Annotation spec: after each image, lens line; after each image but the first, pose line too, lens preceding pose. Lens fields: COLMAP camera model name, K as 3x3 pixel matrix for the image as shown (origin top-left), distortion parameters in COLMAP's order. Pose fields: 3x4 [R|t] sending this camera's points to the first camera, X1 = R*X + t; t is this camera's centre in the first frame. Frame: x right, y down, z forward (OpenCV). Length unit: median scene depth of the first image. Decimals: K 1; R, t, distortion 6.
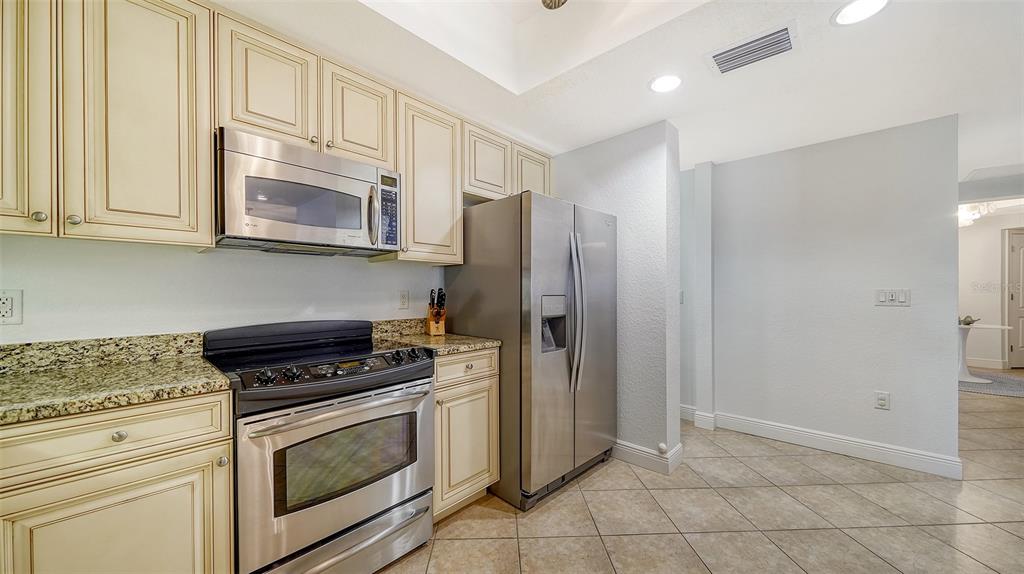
lens RADIAL K [[360.7, 0, 508.5], [0, 360.7, 290.0], [0, 0, 1]] dist [-0.009034, -0.000355]
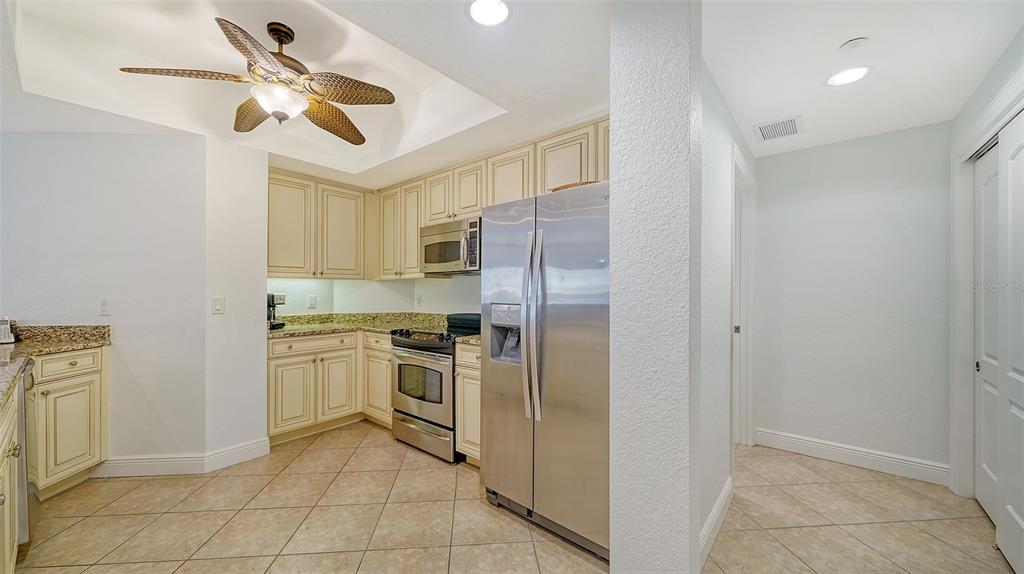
lens RADIAL K [[360.7, 0, 501.6], [0, 360.7, 288.0], [0, 0, 1]] dist [-0.009034, -0.000355]
pose [[0.065016, -0.008414, -0.997849, 1.344821], [0.004235, 0.999958, -0.008156, -0.025209], [0.997875, -0.003695, 0.065049, 1.146460]]
